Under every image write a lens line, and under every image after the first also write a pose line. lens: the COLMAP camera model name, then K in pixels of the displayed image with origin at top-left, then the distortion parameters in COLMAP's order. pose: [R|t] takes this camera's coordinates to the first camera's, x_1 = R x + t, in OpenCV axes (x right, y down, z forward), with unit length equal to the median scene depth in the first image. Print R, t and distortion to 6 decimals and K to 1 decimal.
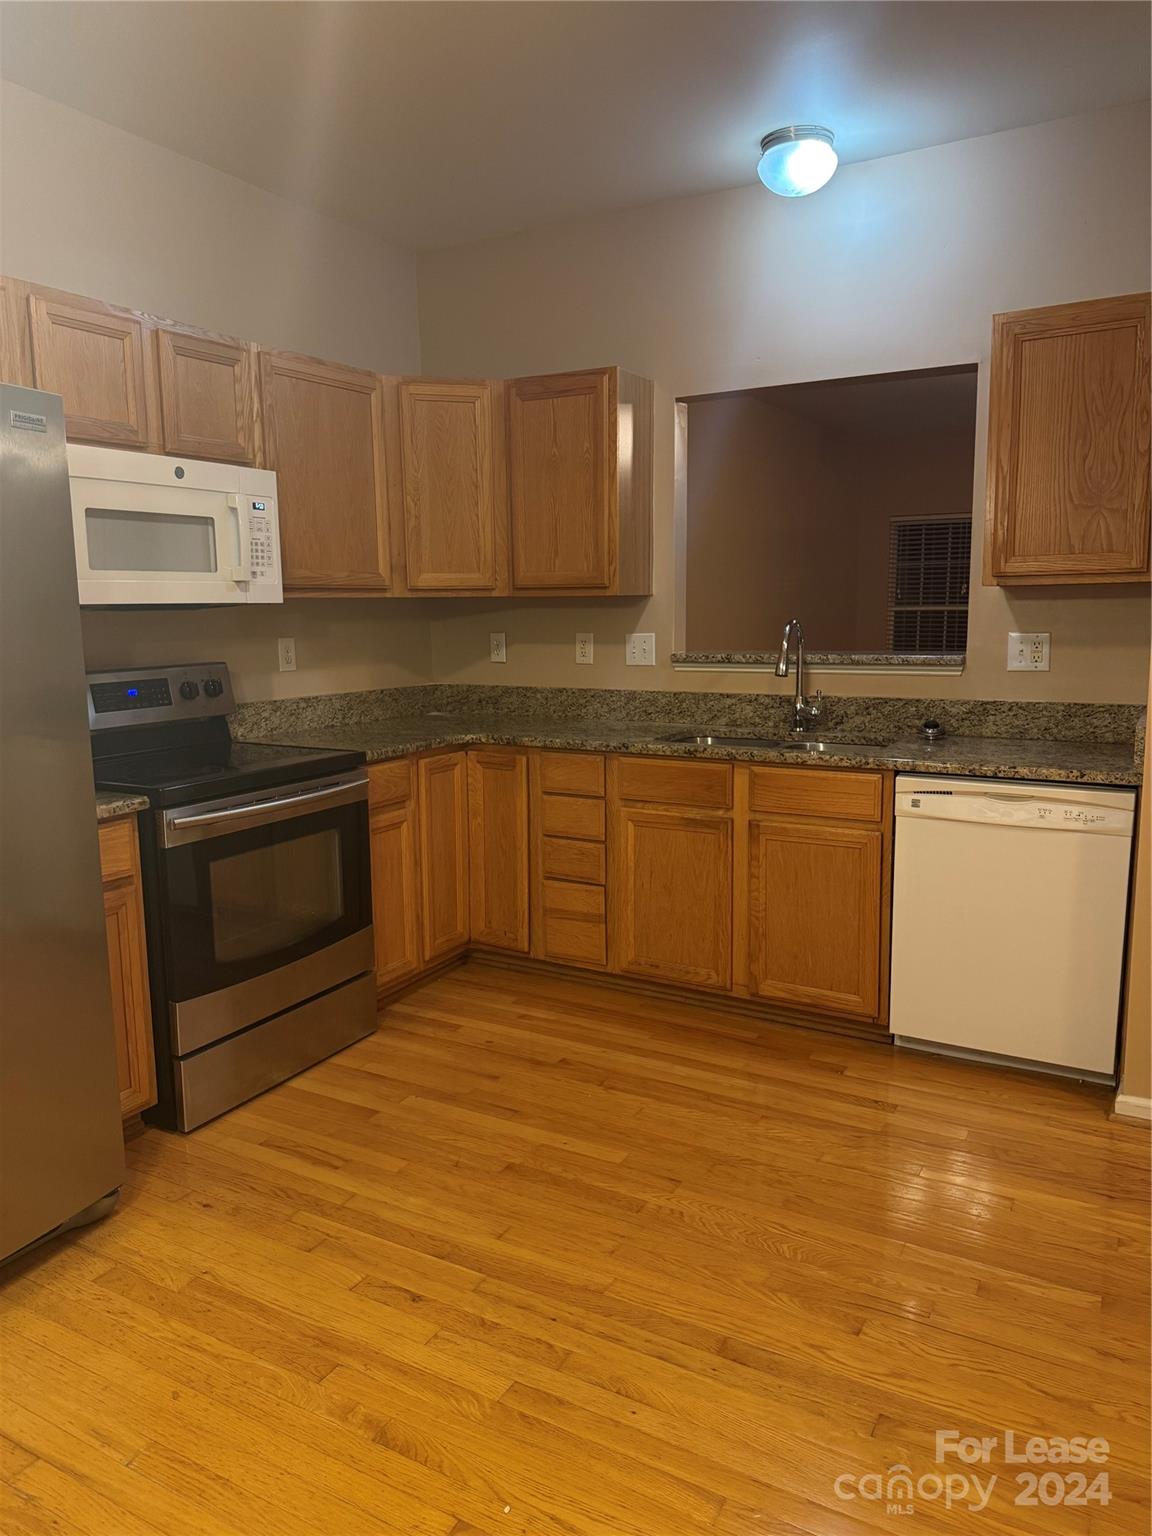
lens RADIAL K [[1069.7, 0, 576.0], [0, 1069.7, 768.0], [0, 0, 1]] dist [0.007134, 0.000277]
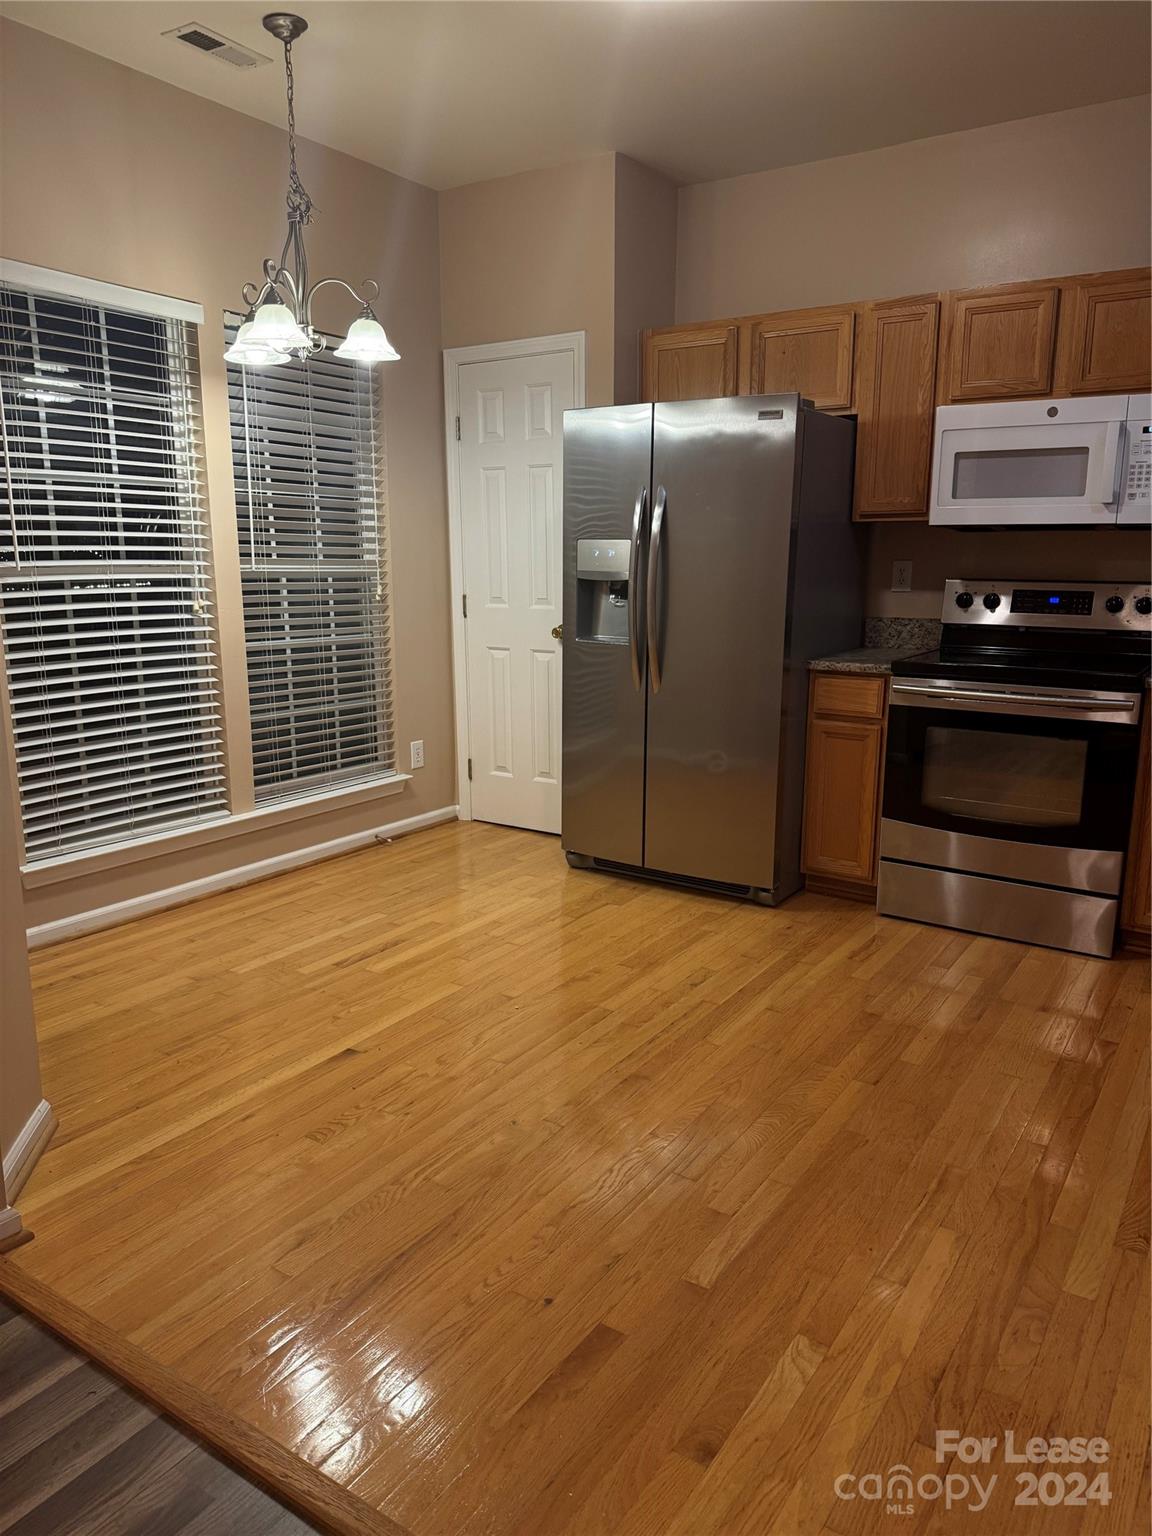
lens RADIAL K [[1069.7, 0, 576.0], [0, 1069.7, 768.0], [0, 0, 1]] dist [0.007134, 0.000277]
pose [[-0.071700, 0.214950, -0.973990, 1.100494], [-0.157862, 0.961749, 0.223869, -0.097793], [0.984855, 0.169808, -0.035025, 0.724097]]
